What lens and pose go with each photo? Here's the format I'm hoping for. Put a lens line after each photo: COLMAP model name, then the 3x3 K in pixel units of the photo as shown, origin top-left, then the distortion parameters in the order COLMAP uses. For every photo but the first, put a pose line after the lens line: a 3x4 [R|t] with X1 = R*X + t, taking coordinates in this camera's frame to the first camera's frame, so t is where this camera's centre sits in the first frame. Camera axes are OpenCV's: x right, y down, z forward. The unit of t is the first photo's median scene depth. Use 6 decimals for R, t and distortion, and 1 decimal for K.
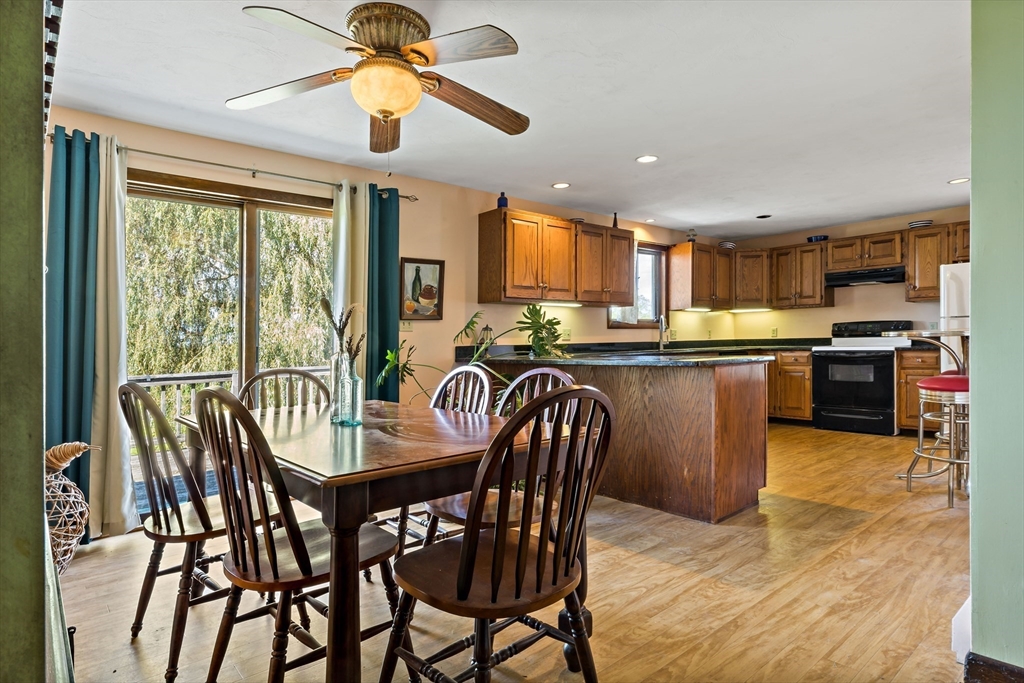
lens RADIAL K [[560.2, 0, 461.3], [0, 560.2, 363.6], [0, 0, 1]] dist [0.004209, 0.001477]
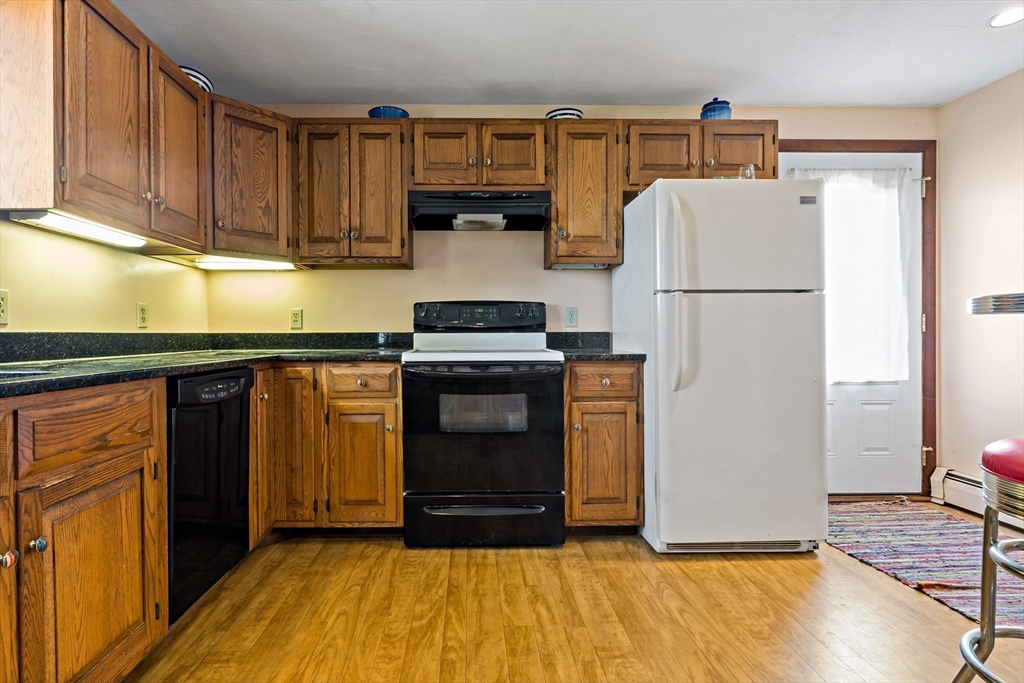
lens RADIAL K [[549.7, 0, 479.9], [0, 549.7, 349.1], [0, 0, 1]] dist [-0.010252, -0.003171]
pose [[0.596939, 0.000102, 0.802287, 0.334511], [0.020247, 0.999680, -0.015191, -0.025086], [-0.802031, 0.025312, 0.596745, 0.711598]]
